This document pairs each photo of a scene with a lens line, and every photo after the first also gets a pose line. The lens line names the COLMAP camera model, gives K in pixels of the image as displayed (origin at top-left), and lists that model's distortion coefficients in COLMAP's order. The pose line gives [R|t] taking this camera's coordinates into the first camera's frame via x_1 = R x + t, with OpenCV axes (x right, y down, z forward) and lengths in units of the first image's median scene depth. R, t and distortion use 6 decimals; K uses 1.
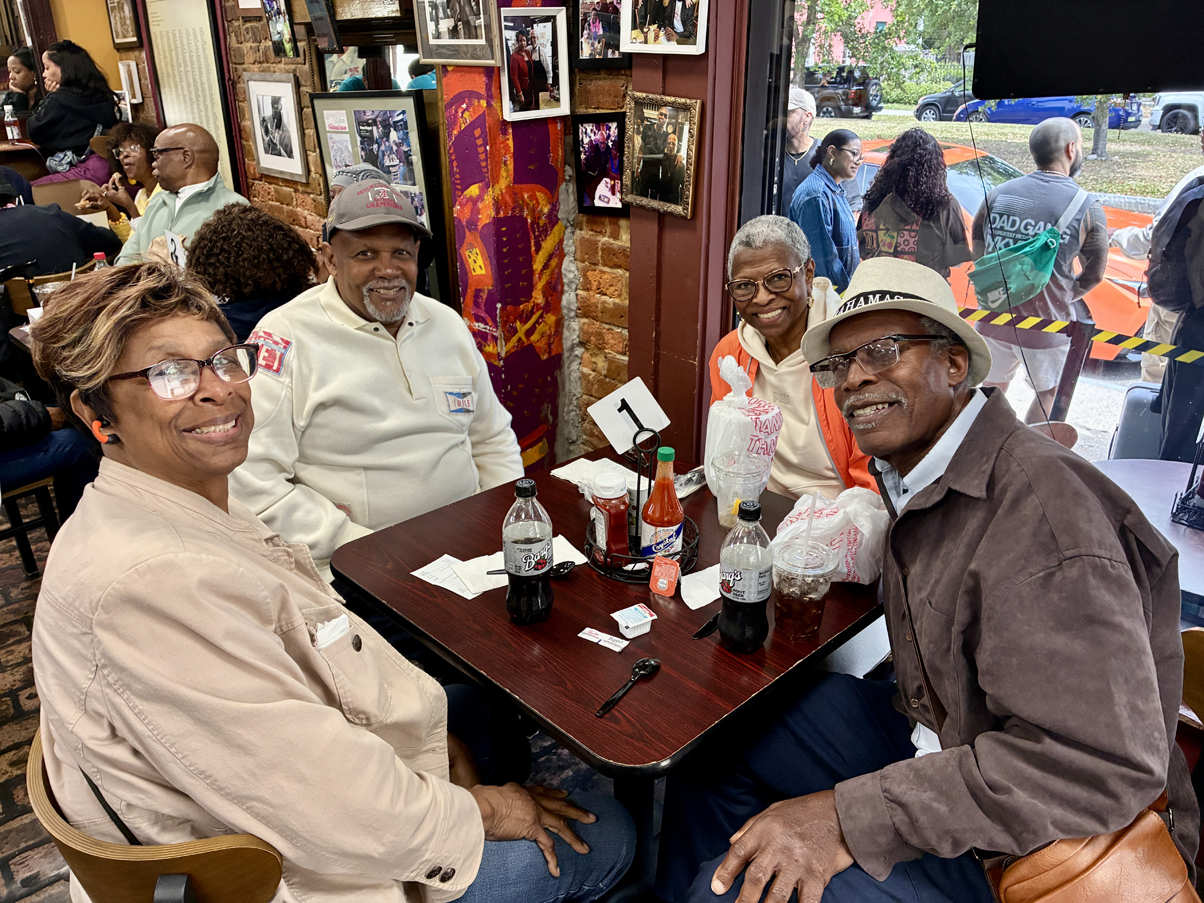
lens RADIAL K [[921.8, 0, 602.0], [0, 921.8, 451.5], [0, 0, 1]] dist [0.075731, -0.097918]
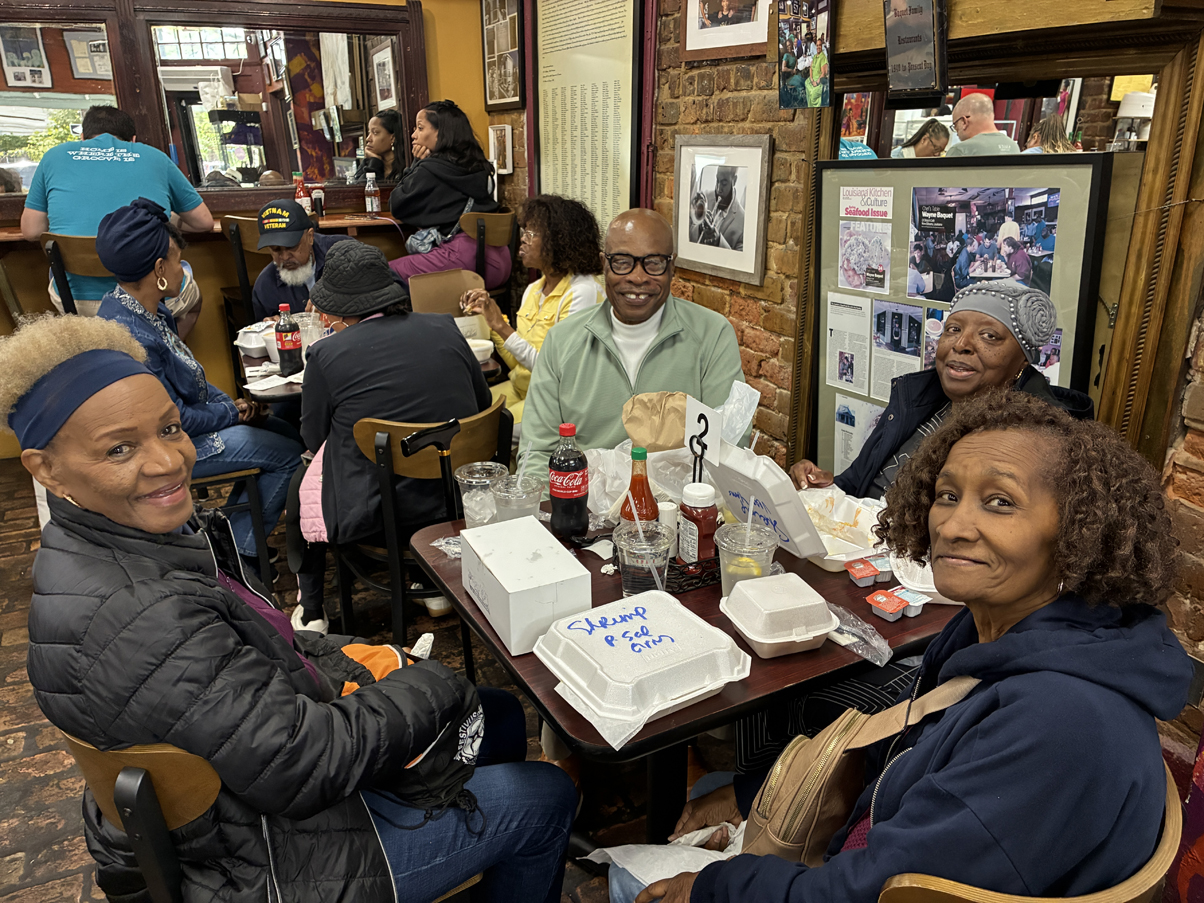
lens RADIAL K [[921.8, 0, 602.0], [0, 921.8, 451.5], [0, 0, 1]] dist [0.075731, -0.097918]
pose [[0.966300, 0.084922, -0.243005, -0.217840], [-0.101513, 0.993225, -0.056562, -0.096028], [0.236556, 0.079324, 0.968374, 0.258991]]
